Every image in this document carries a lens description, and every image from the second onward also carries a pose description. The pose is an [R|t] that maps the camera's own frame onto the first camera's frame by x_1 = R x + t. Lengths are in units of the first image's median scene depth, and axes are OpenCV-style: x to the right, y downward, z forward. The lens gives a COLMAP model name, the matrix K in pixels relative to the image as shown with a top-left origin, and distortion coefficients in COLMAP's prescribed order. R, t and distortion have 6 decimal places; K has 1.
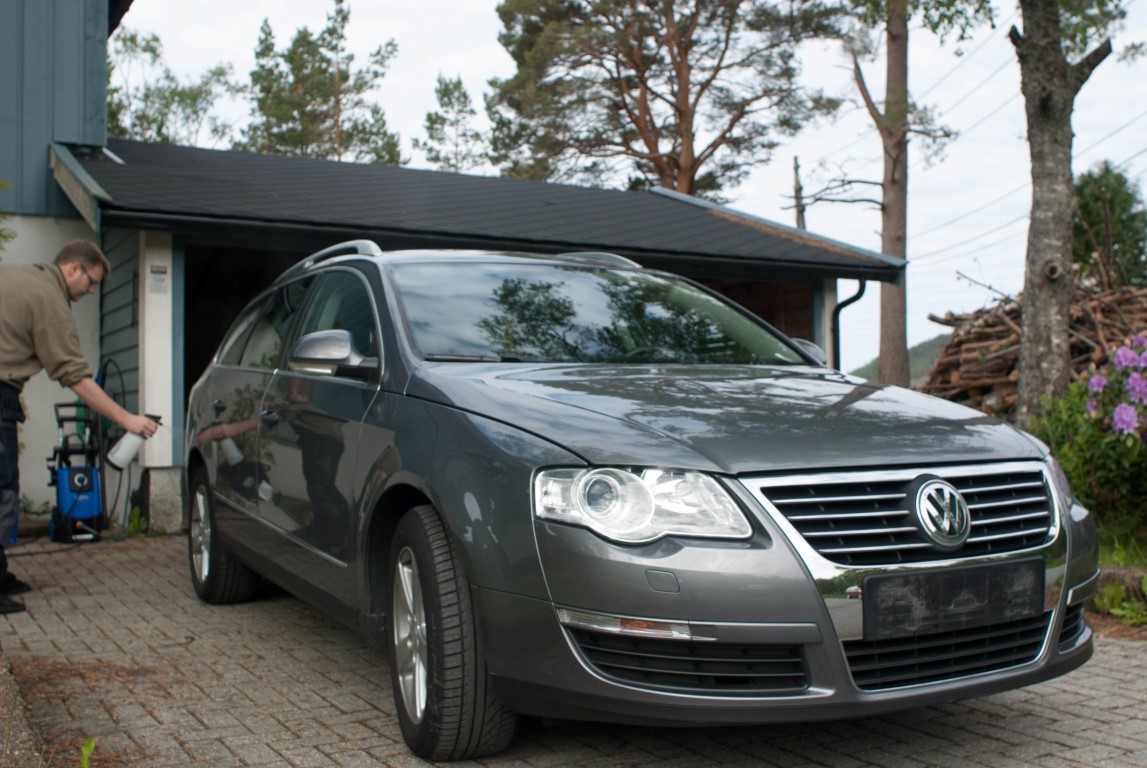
lens RADIAL K [[1205.3, 0, 577.8], [0, 1205.3, 392.3], [0, 0, 1]] dist [-0.062487, 0.000000]
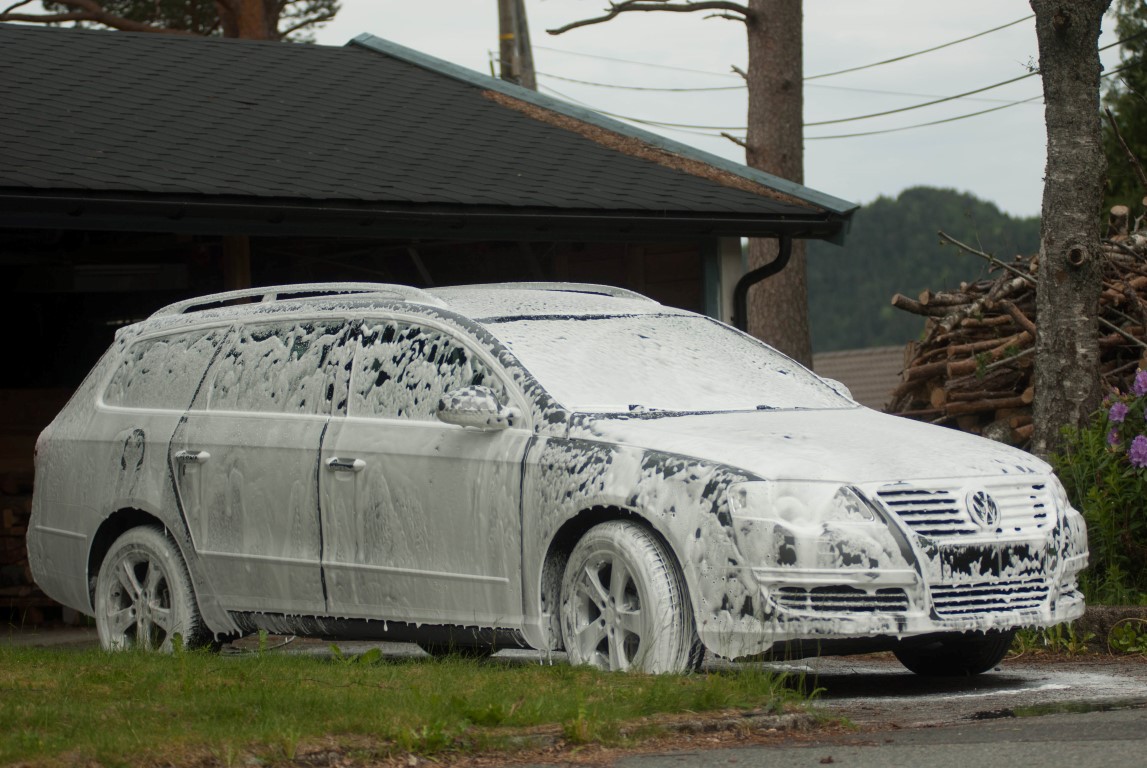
lens RADIAL K [[4098.8, 0, 573.3], [0, 4098.8, 383.8], [0, 0, 1]] dist [-0.090662, 0.000000]
pose [[0.971729, -0.017317, 0.235462, -0.496150], [0.019466, 0.999787, -0.006804, -0.011683], [-0.235294, 0.011196, 0.971860, -1.372768]]
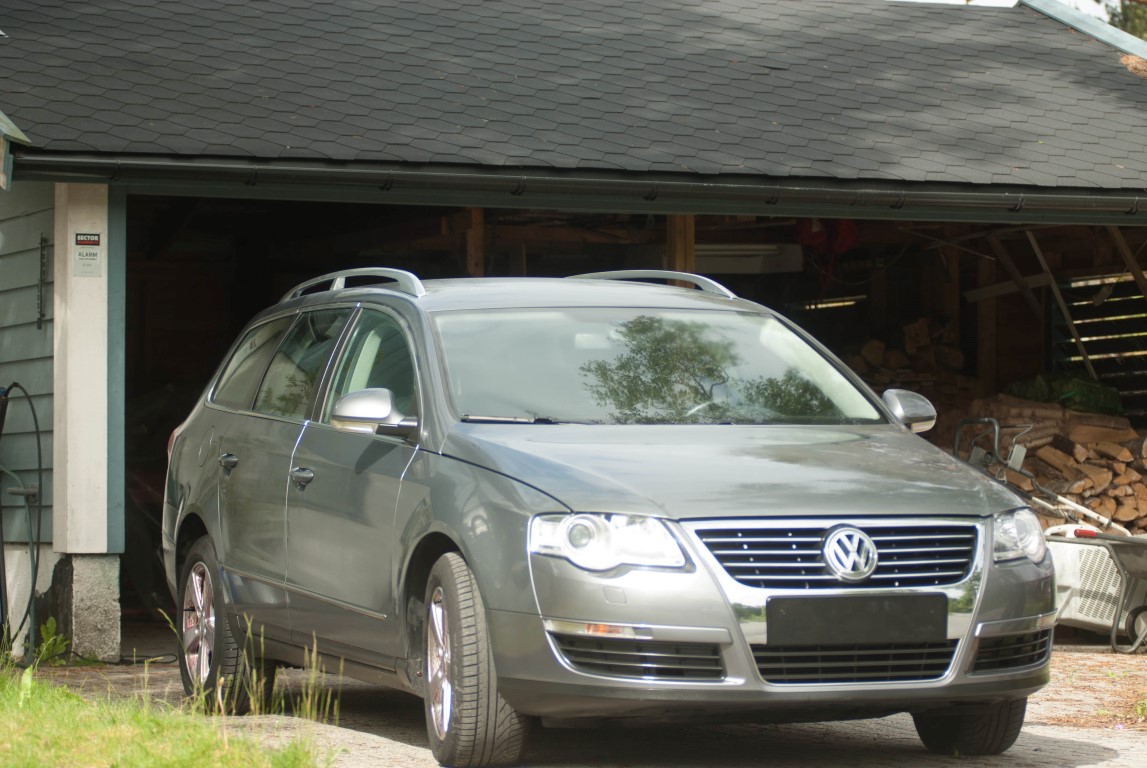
lens RADIAL K [[4098.8, 0, 573.6], [0, 4098.8, 383.8], [0, 0, 1]] dist [-0.090662, 0.000000]
pose [[0.989974, 0.006385, -0.141107, 0.210817], [-0.007124, 0.999963, -0.004729, -0.019028], [0.141071, 0.005687, 0.989983, -1.121991]]
